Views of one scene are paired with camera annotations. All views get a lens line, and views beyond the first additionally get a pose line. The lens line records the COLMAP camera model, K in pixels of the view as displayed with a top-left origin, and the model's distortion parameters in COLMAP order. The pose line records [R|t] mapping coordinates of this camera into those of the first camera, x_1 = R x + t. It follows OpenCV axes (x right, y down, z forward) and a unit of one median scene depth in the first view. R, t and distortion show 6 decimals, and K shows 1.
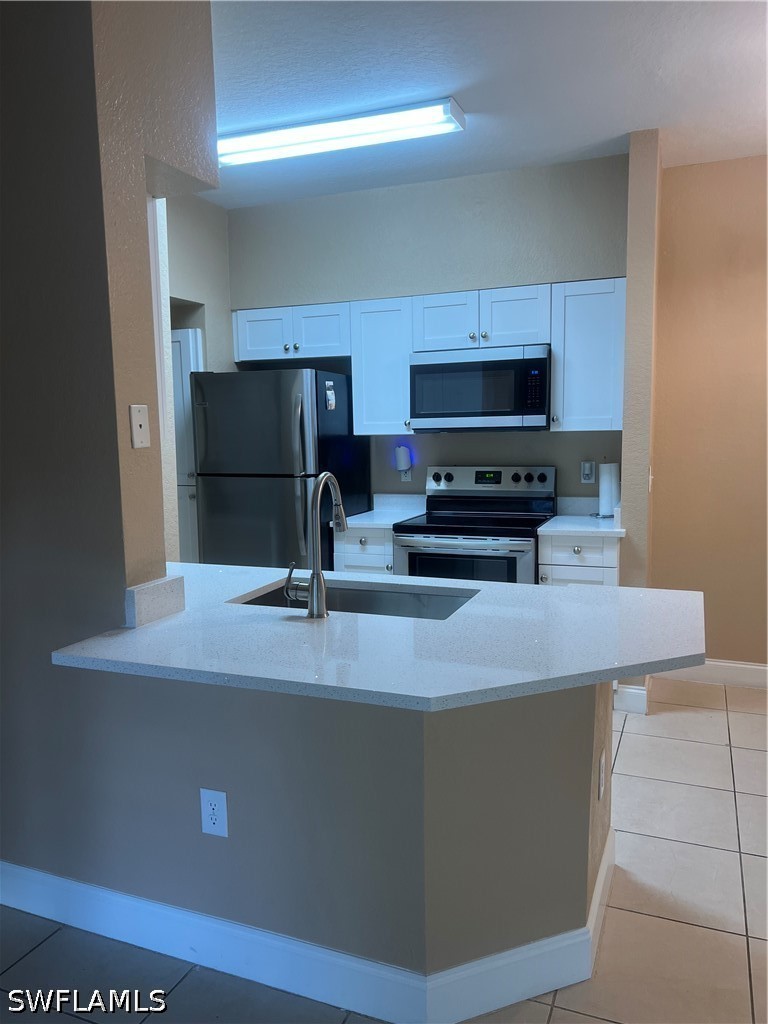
lens RADIAL K [[769.5, 0, 384.0], [0, 769.5, 519.6], [0, 0, 1]] dist [0.092340, -0.153412]
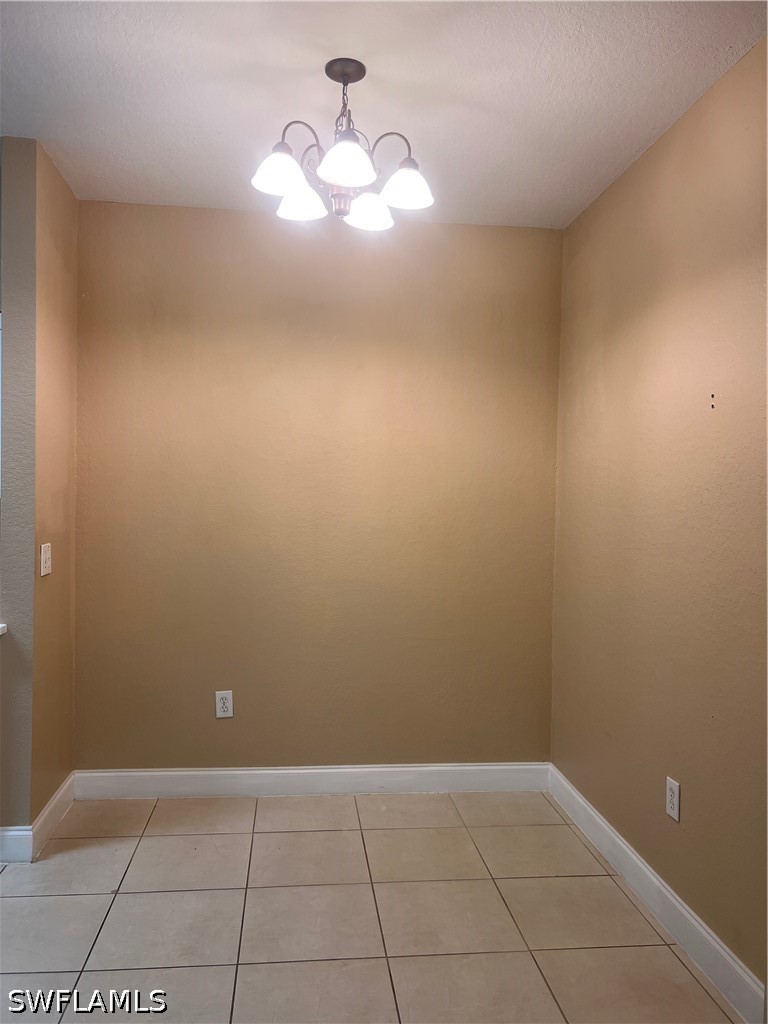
lens RADIAL K [[781.3, 0, 379.9], [0, 781.3, 518.8], [0, 0, 1]] dist [0.059368, -0.072094]
pose [[0.878428, 0.020036, 0.477454, 0.229307], [0.023013, 0.996188, -0.084144, -0.014952], [-0.477320, 0.084902, 0.874618, 0.100340]]
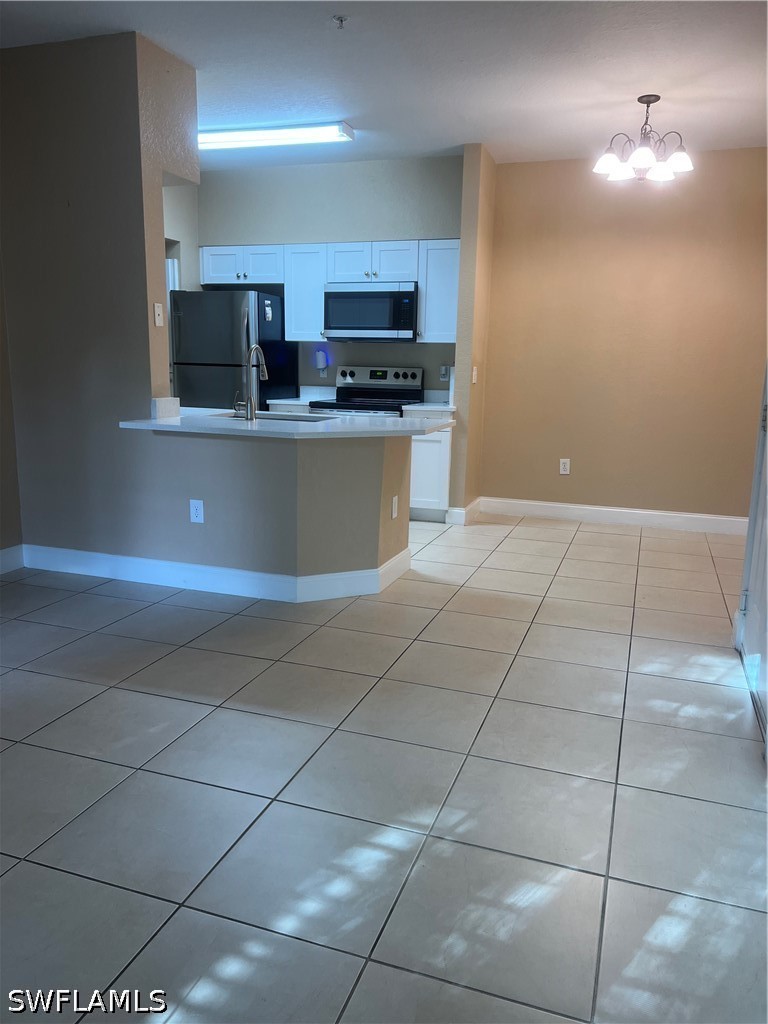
lens RADIAL K [[769.5, 0, 384.0], [0, 769.5, 519.6], [0, 0, 1]] dist [0.092340, -0.153412]
pose [[0.997851, 0.026579, 0.059884, 0.069877], [-0.031371, 0.996256, 0.080559, 0.104398], [-0.057519, -0.082264, 0.994949, -0.487766]]
